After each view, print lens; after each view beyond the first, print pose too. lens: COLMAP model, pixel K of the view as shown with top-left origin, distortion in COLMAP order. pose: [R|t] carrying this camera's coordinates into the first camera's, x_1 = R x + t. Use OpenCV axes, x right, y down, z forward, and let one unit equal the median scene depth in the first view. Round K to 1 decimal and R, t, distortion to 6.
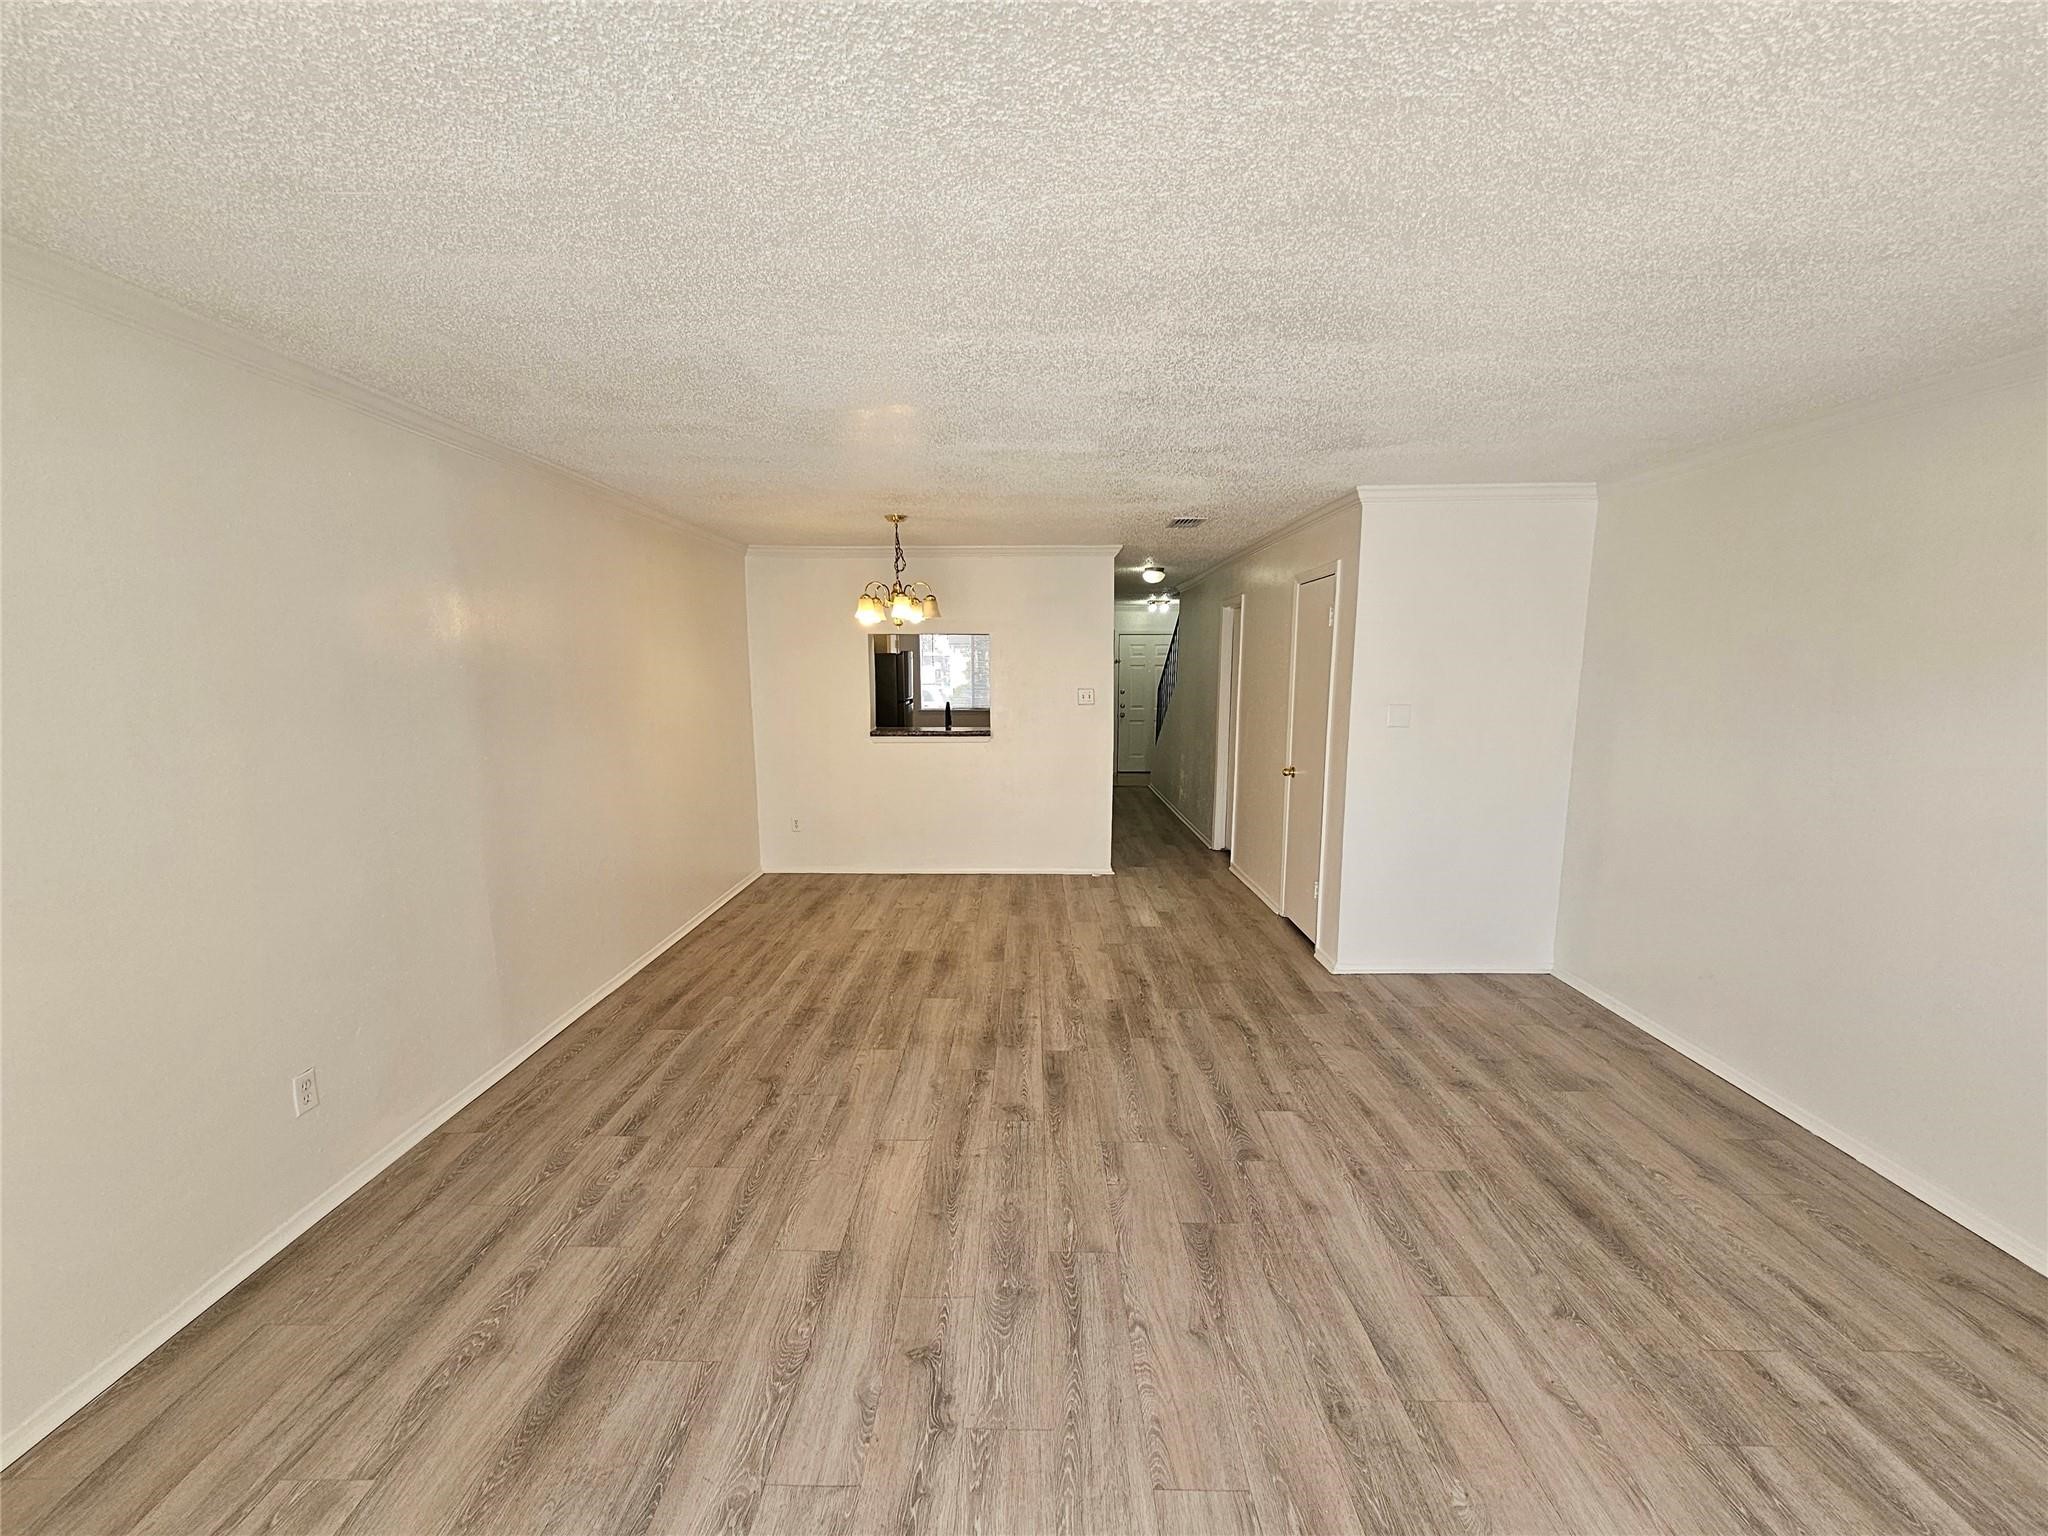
lens RADIAL K [[834.9, 0, 1018.2], [0, 834.9, 795.1], [0, 0, 1]] dist [-0.006492, 0.004118]
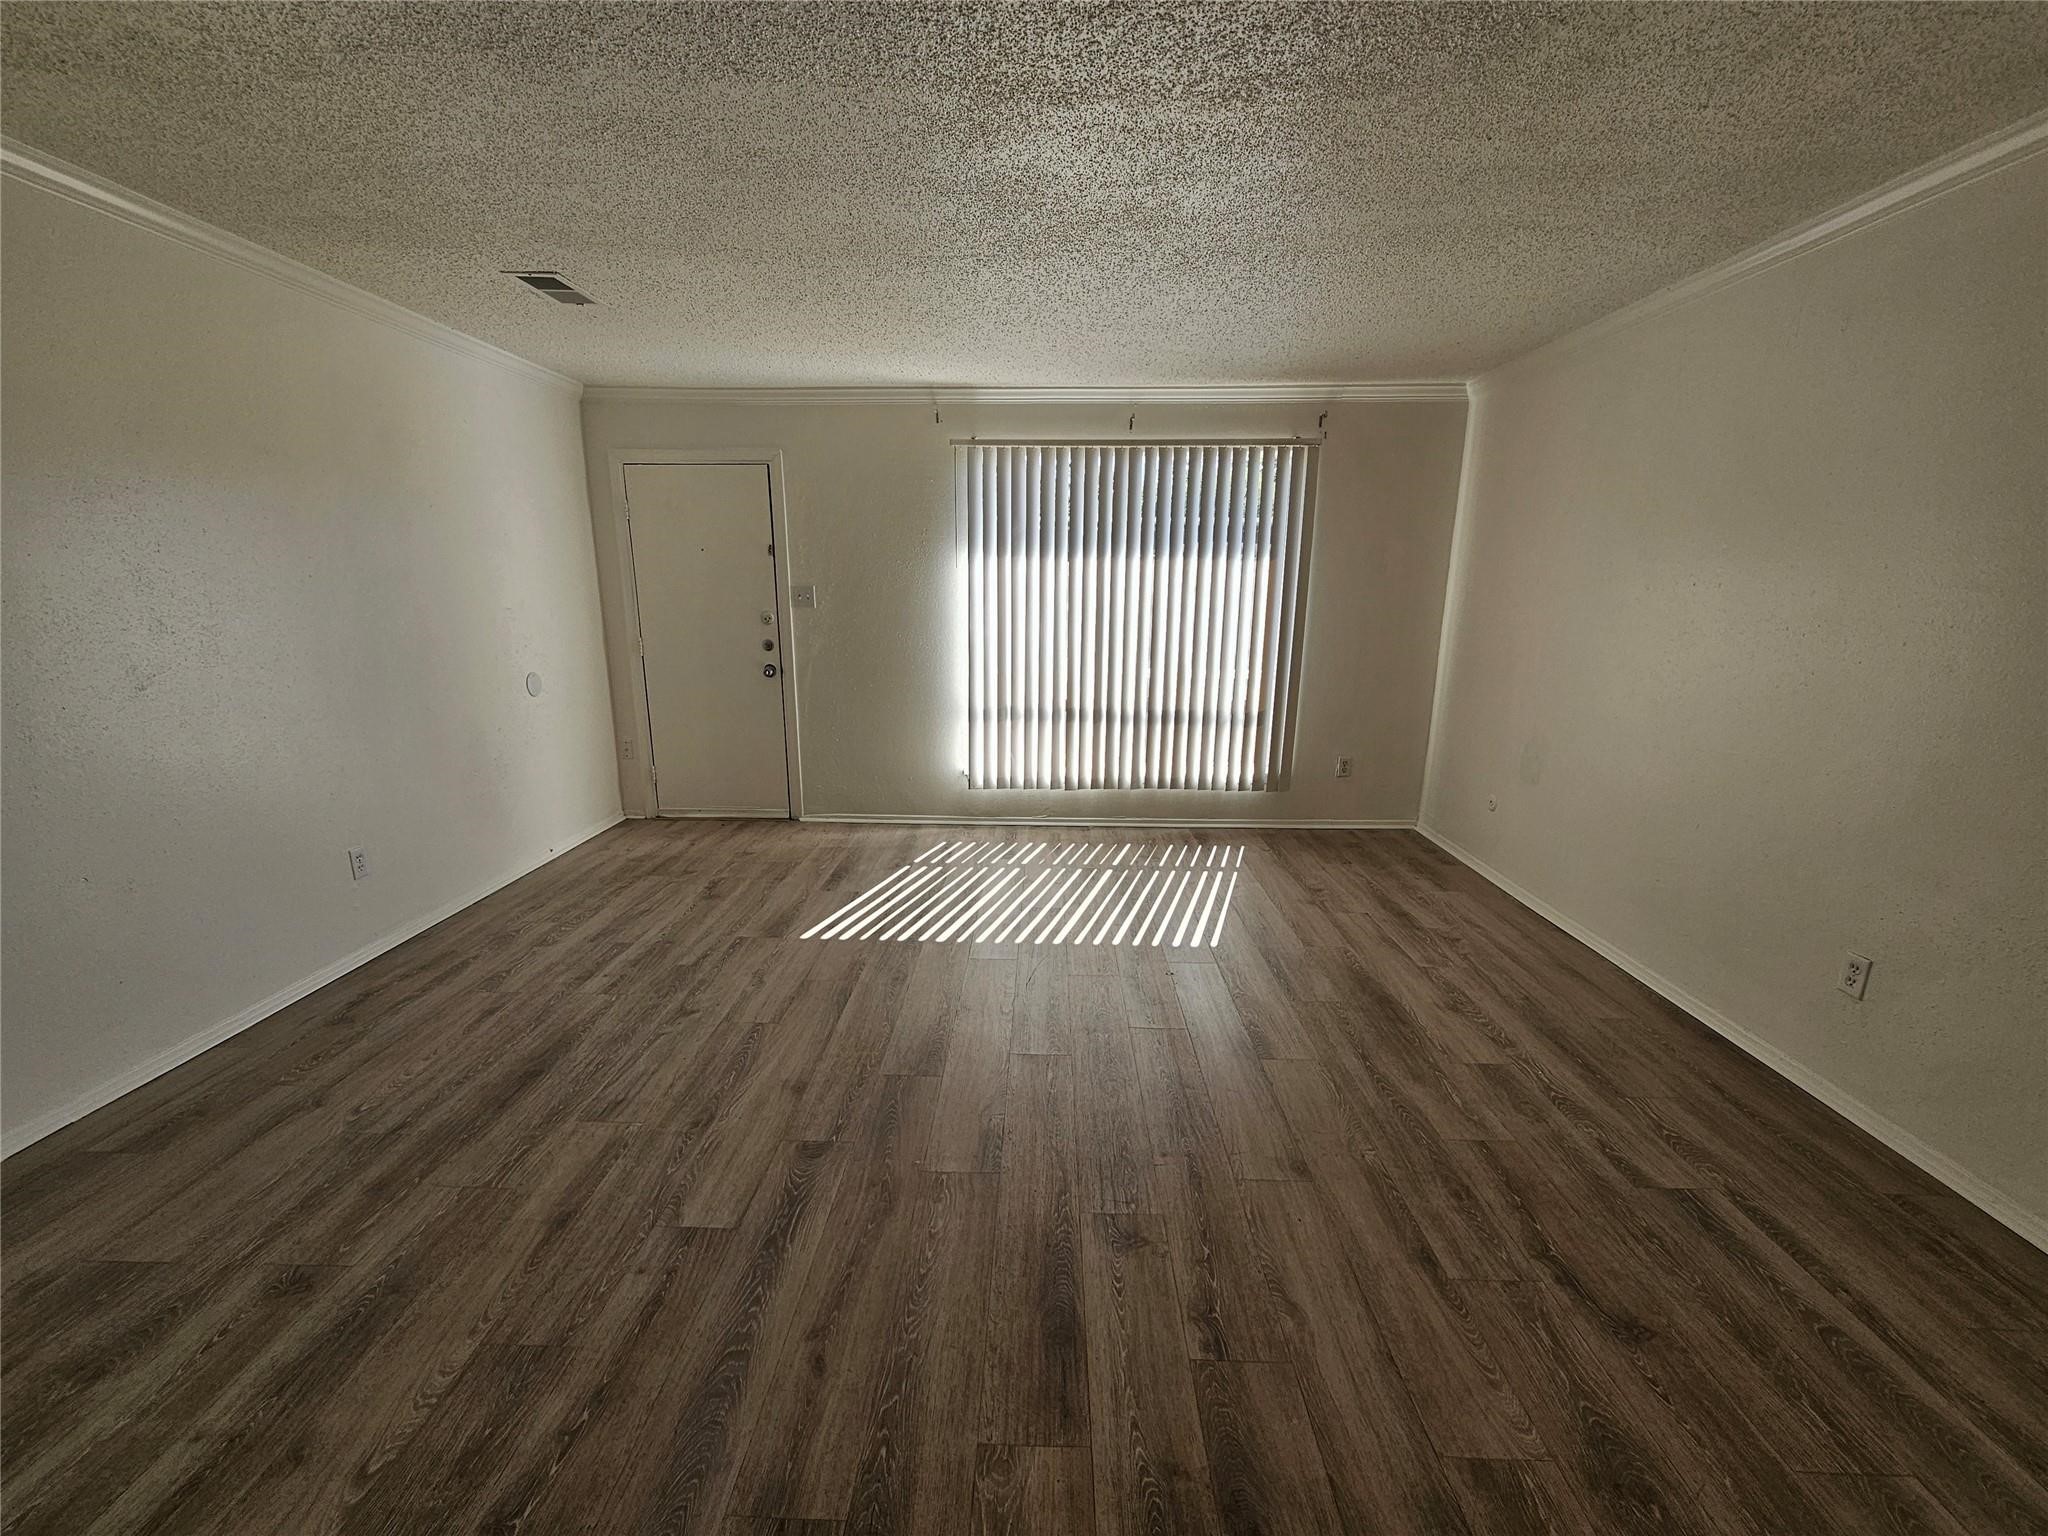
lens RADIAL K [[840.2, 0, 1020.5], [0, 840.2, 790.5], [0, 0, 1]] dist [-0.000548, -0.000641]
pose [[-0.999808, -0.013318, 0.014360, 0.057300], [-0.006724, 0.922055, 0.387001, -0.131783], [-0.018395, 0.386830, -0.921967, 1.173680]]
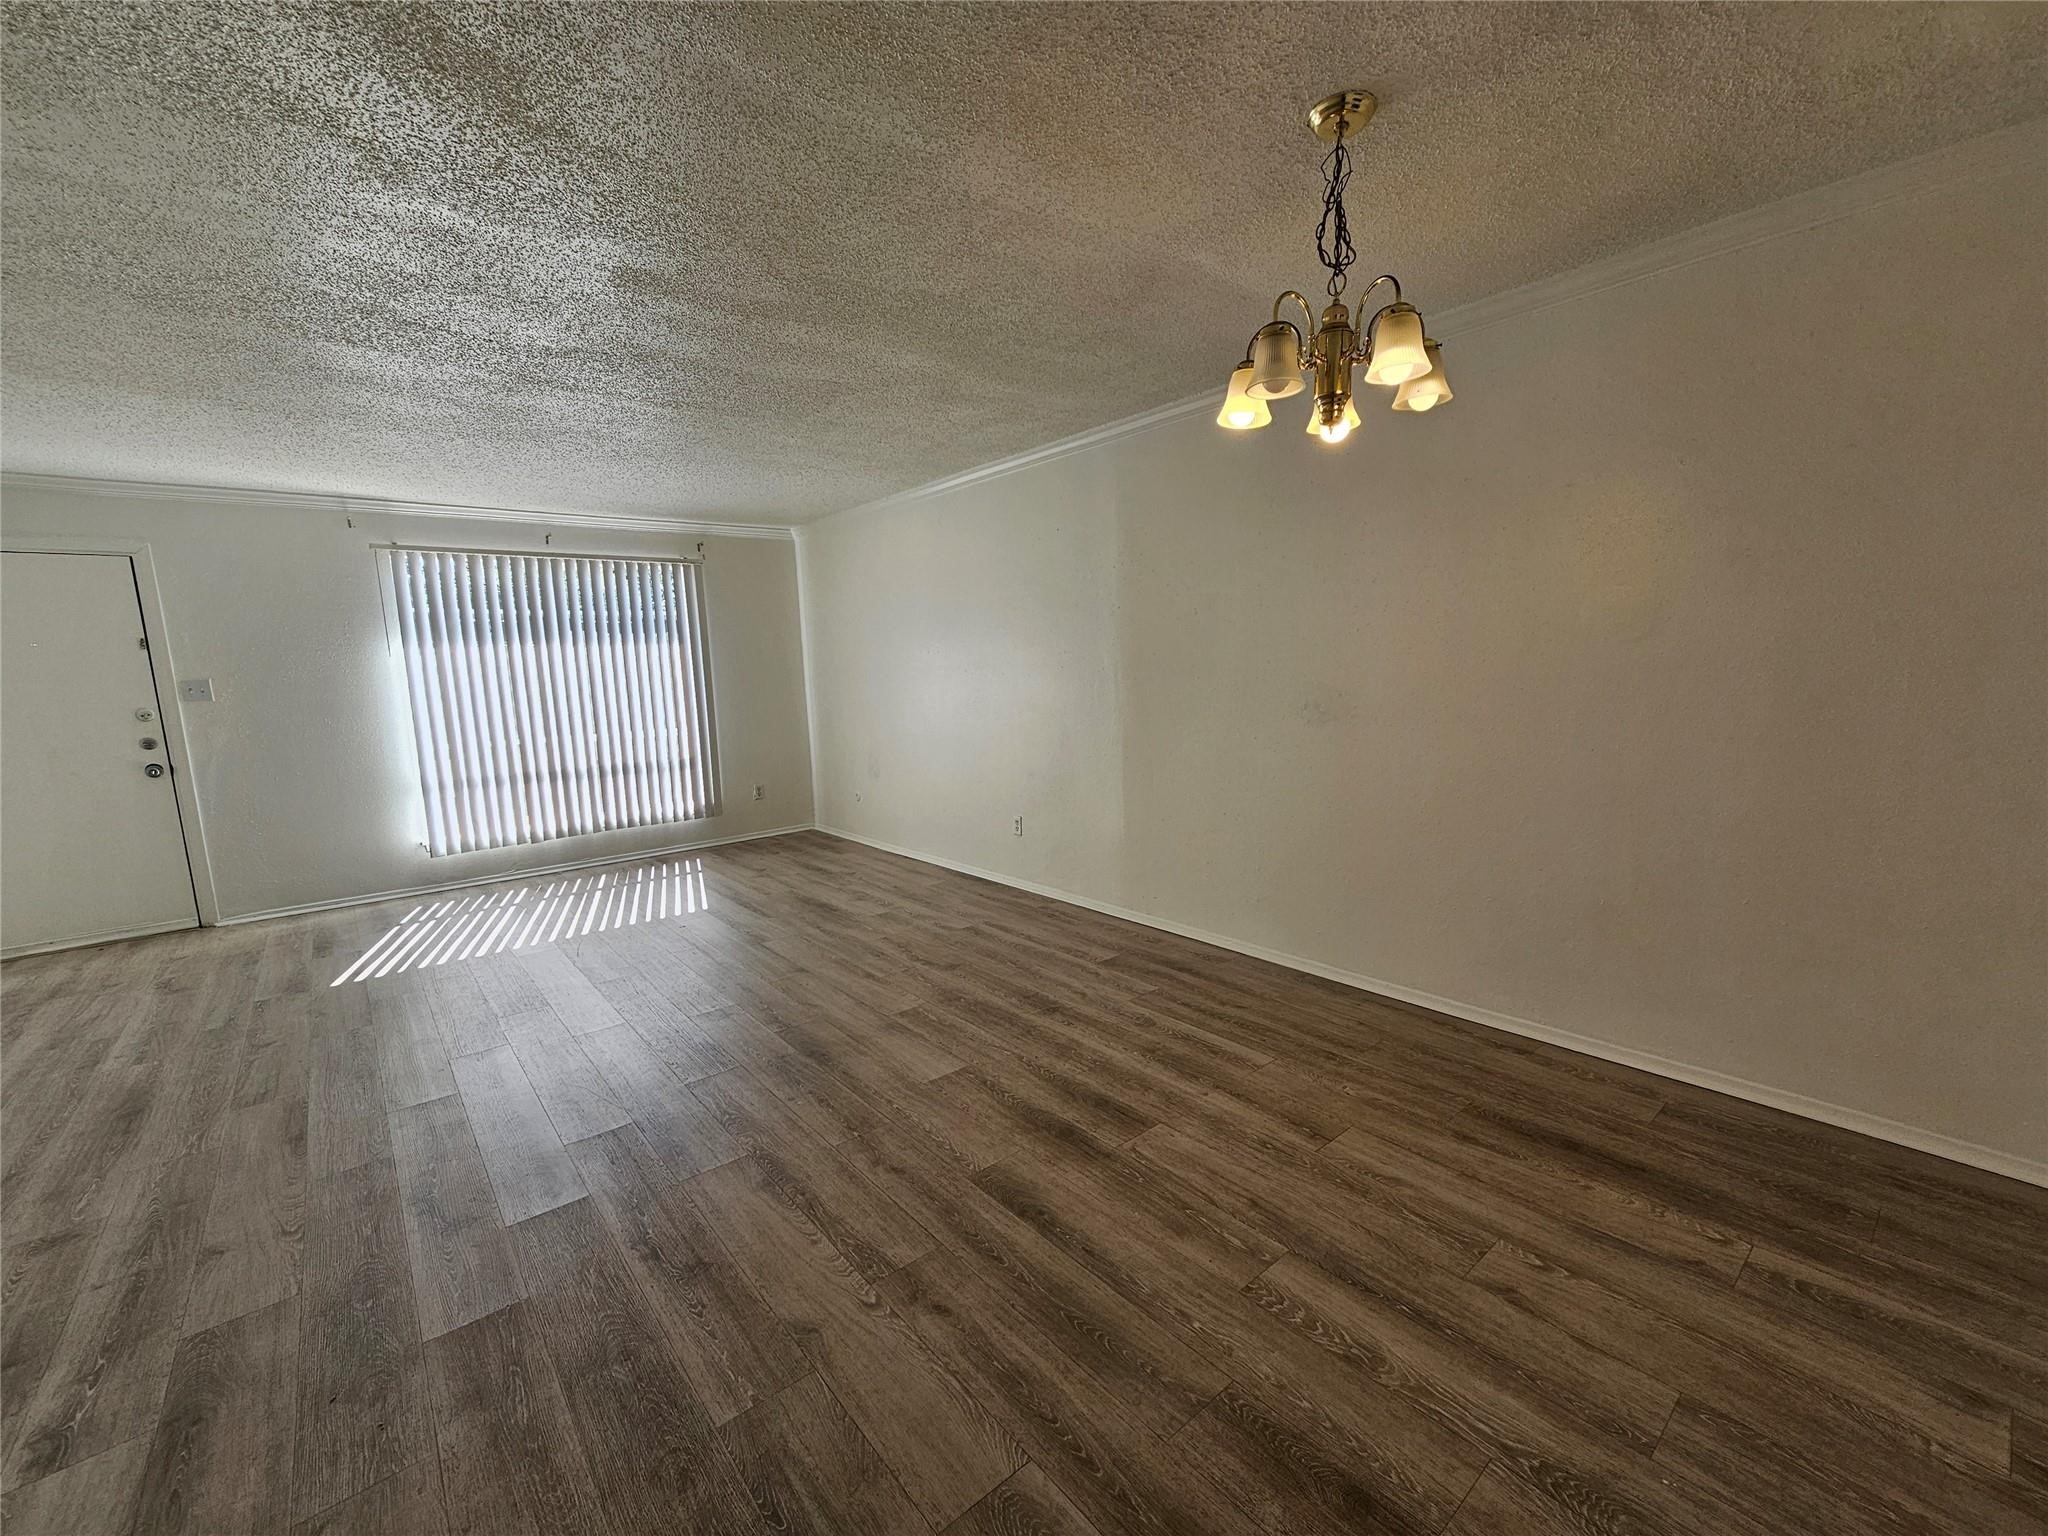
lens RADIAL K [[834.9, 0, 1018.2], [0, 834.9, 795.1], [0, 0, 1]] dist [-0.006492, 0.004118]
pose [[-0.759998, 0.122230, -0.638328, 0.292525], [-0.071746, 0.960375, 0.269318, -0.175590], [0.645953, 0.250479, -0.721114, 1.592842]]
